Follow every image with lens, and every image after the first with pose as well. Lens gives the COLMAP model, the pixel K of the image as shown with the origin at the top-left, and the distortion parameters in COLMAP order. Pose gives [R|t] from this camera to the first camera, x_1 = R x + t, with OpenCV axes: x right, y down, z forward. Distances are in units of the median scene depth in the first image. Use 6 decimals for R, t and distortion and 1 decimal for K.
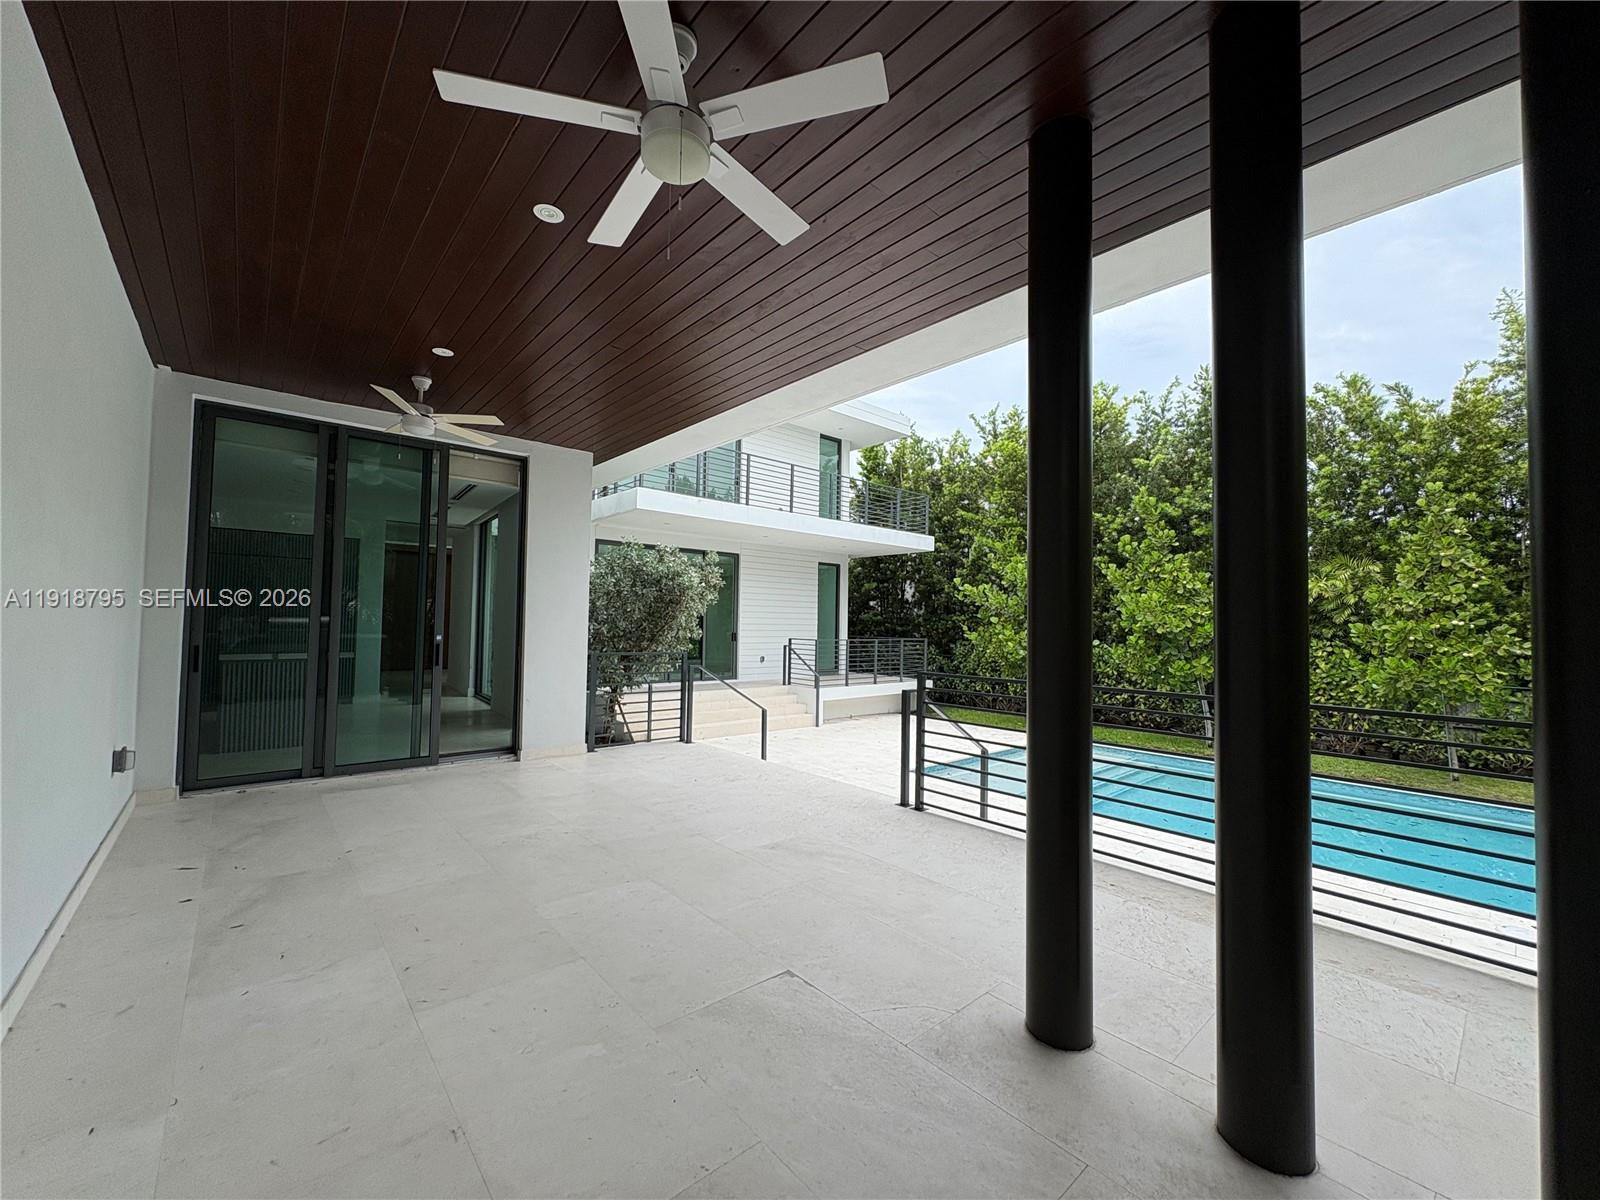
lens RADIAL K [[637.7, 0, 789.6], [0, 637.7, 599.0], [0, 0, 1]] dist [-0.000050, 0.000582]
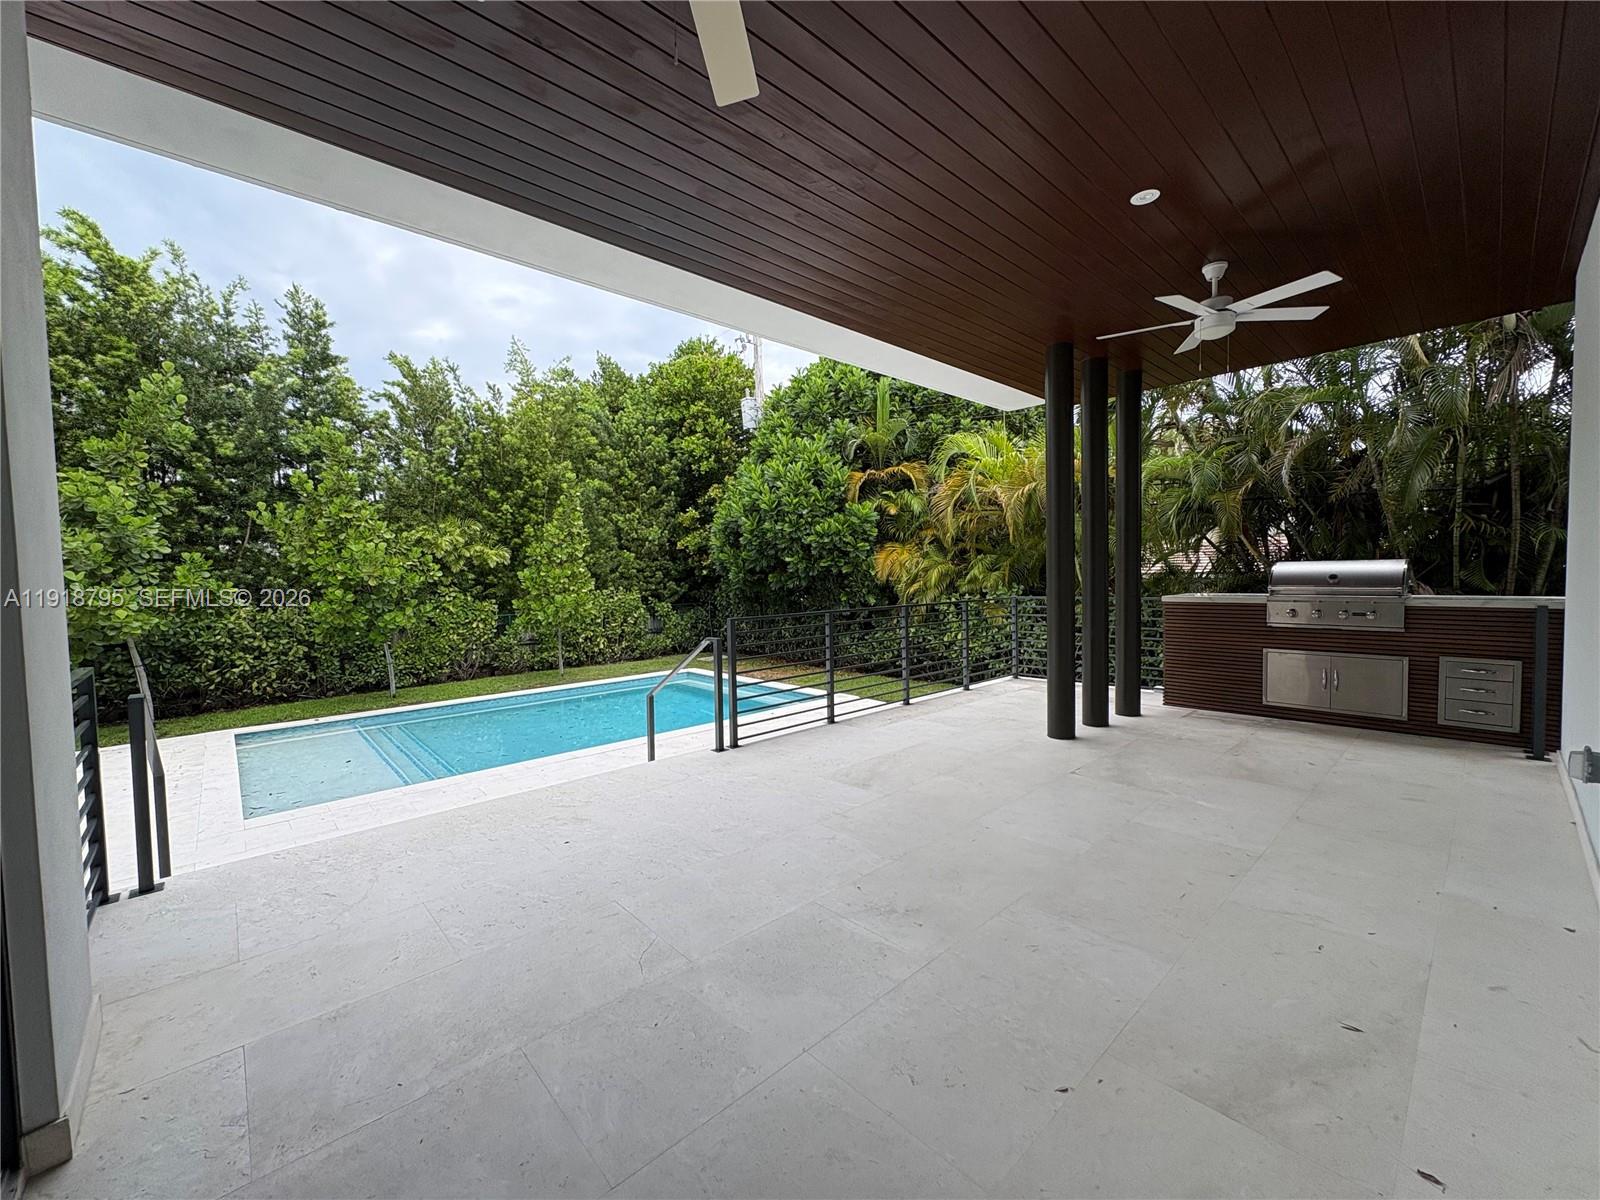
lens RADIAL K [[637.7, 0, 798.6], [0, 637.7, 600.8], [0, 0, 1]] dist [-0.000050, 0.000582]
pose [[-0.035458, -0.059068, 0.997624, -0.997277], [-0.022091, 0.998054, 0.058308, 0.021237], [-0.999127, -0.019971, -0.036693, 1.083522]]
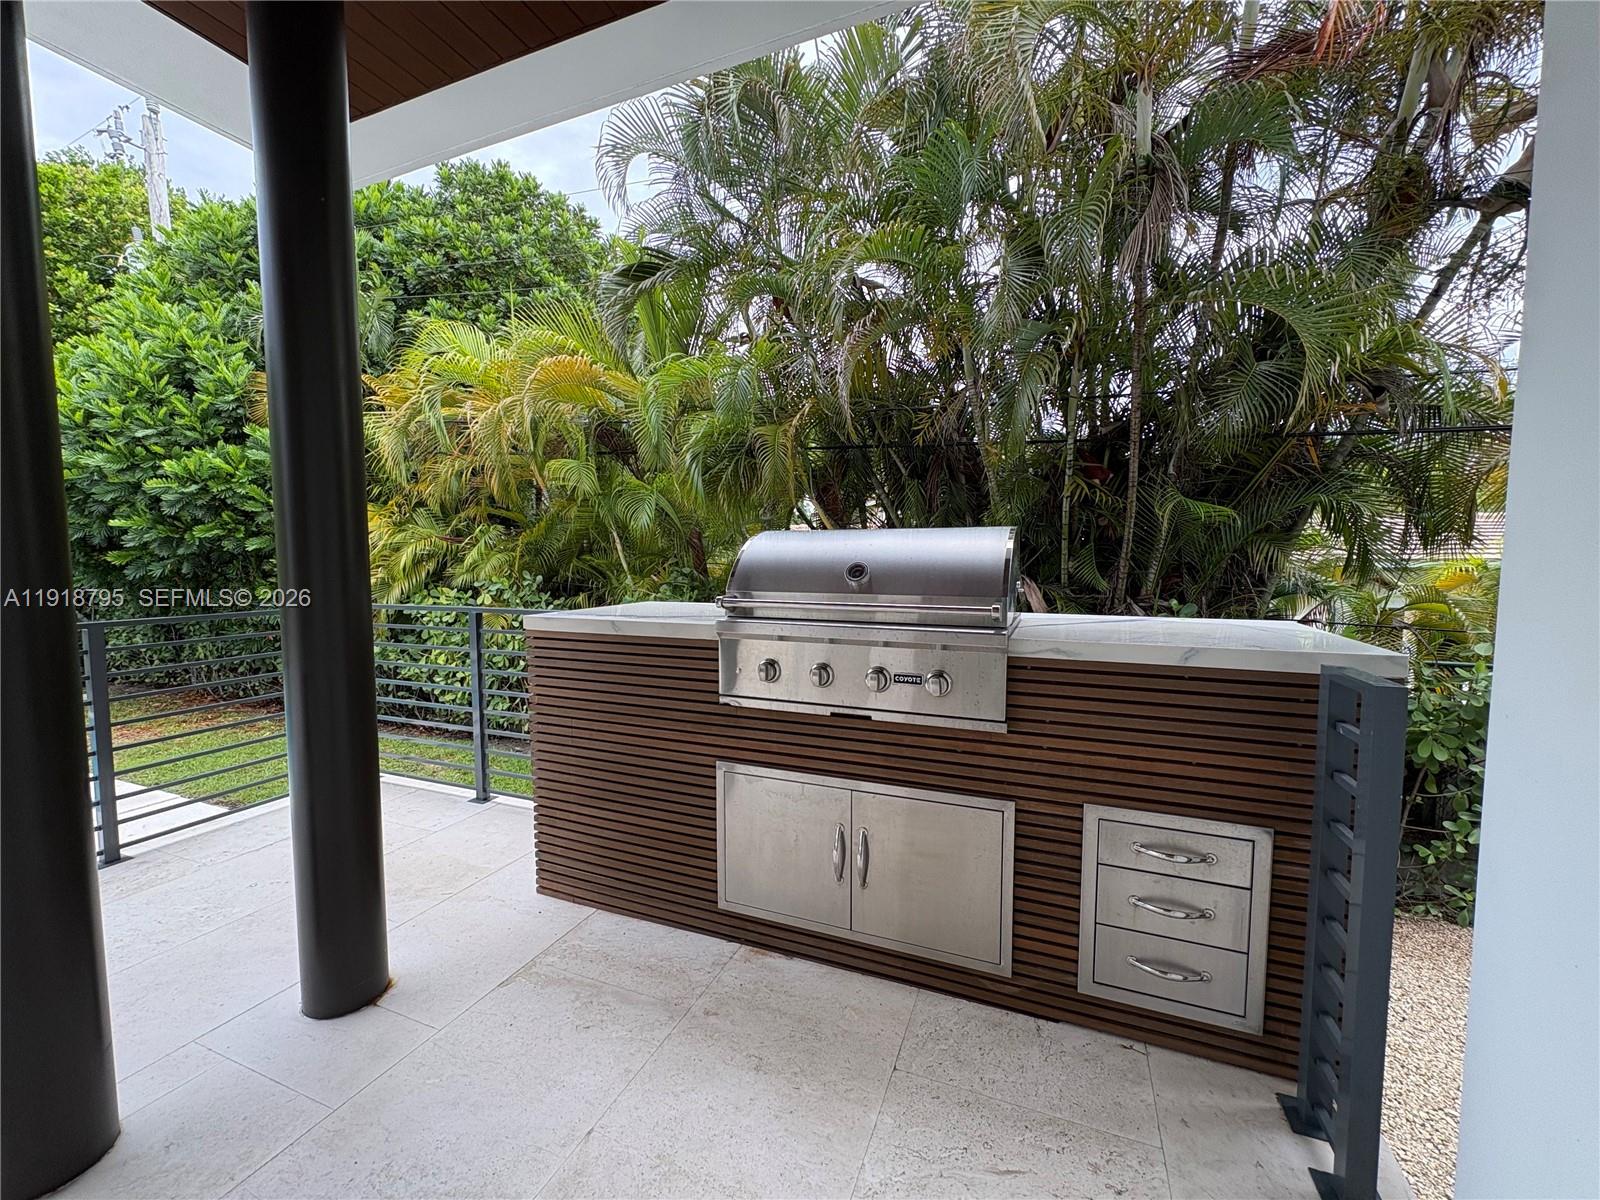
lens RADIAL K [[637.7, 0, 797.2], [0, 637.7, 602.1], [0, 0, 1]] dist [-0.000050, 0.000582]
pose [[-0.457335, -0.081980, 0.885507, -0.734219], [-0.042176, 0.996621, 0.070485, 0.019653], [-0.888294, -0.005112, -0.459248, 0.815387]]
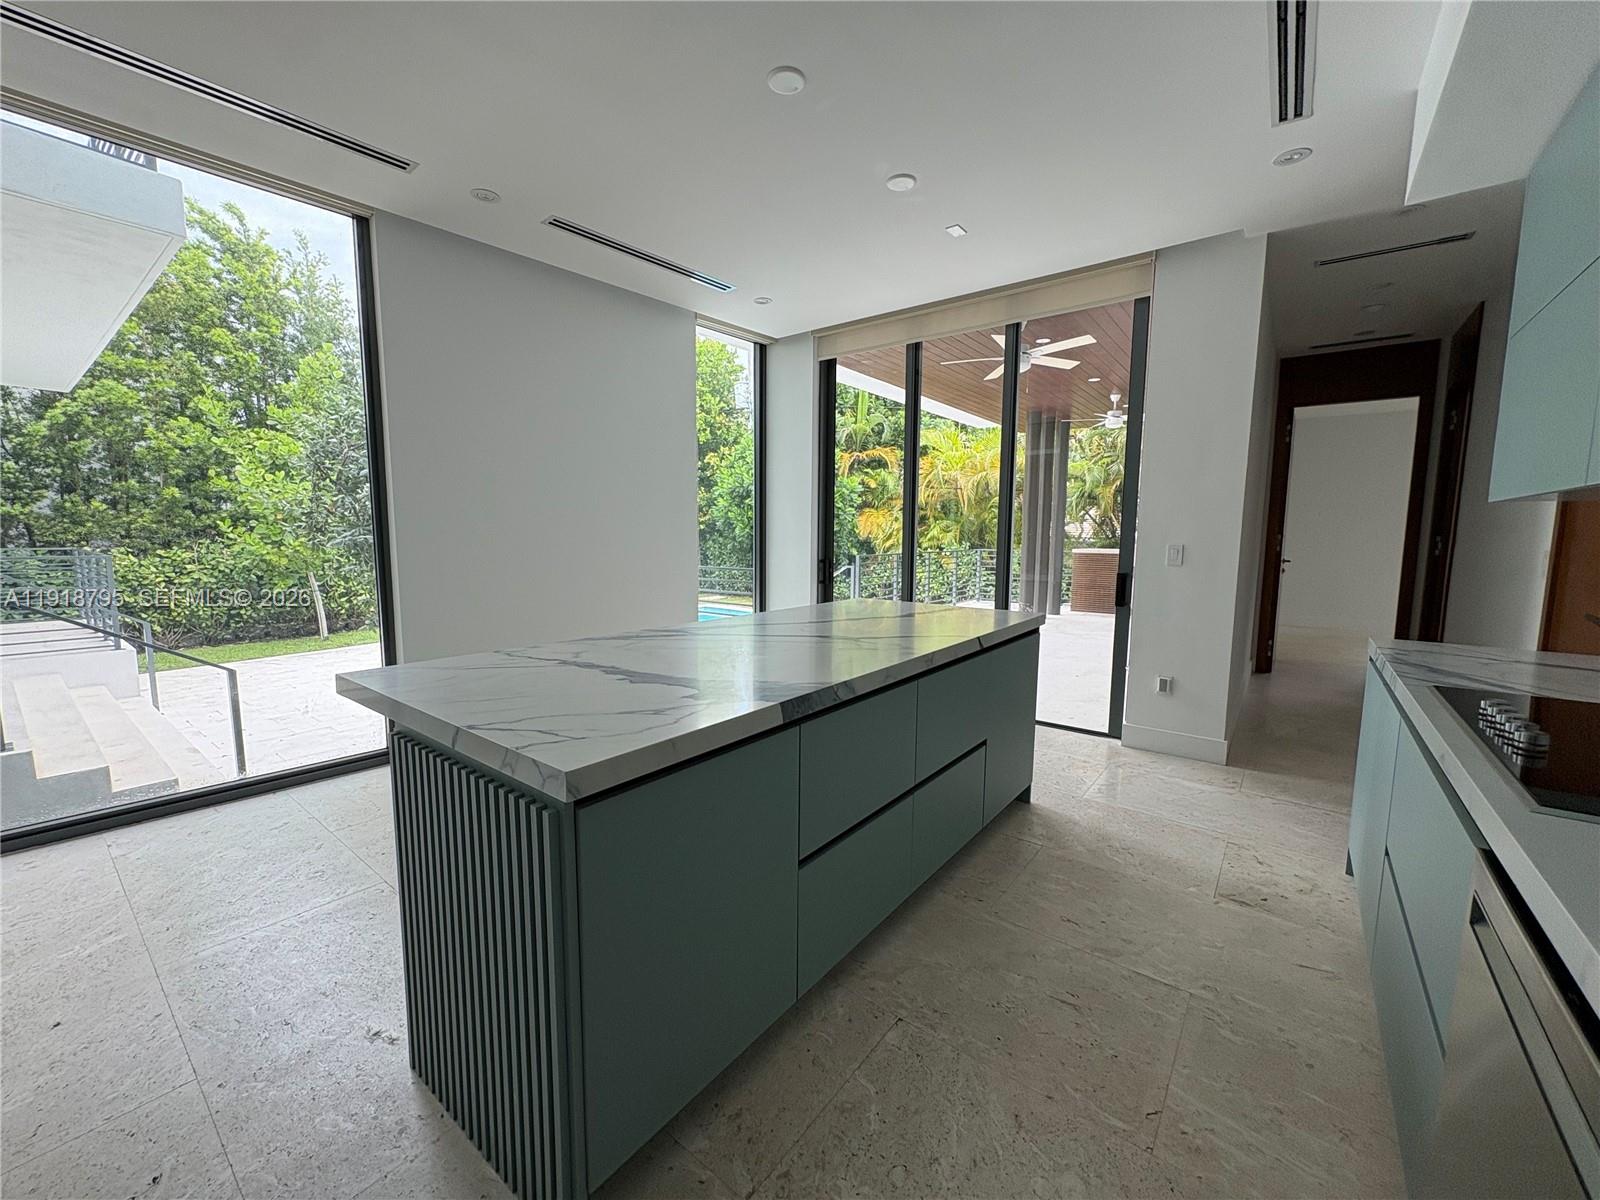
lens RADIAL K [[637.7, 0, 797.8], [0, 637.7, 596.3], [0, 0, 1]] dist [-0.000050, 0.000582]
pose [[-0.203287, -0.121631, 0.971535, -1.266337], [-0.050739, 0.992230, 0.113605, 0.023101], [-0.977804, -0.026200, -0.207878, 1.309478]]
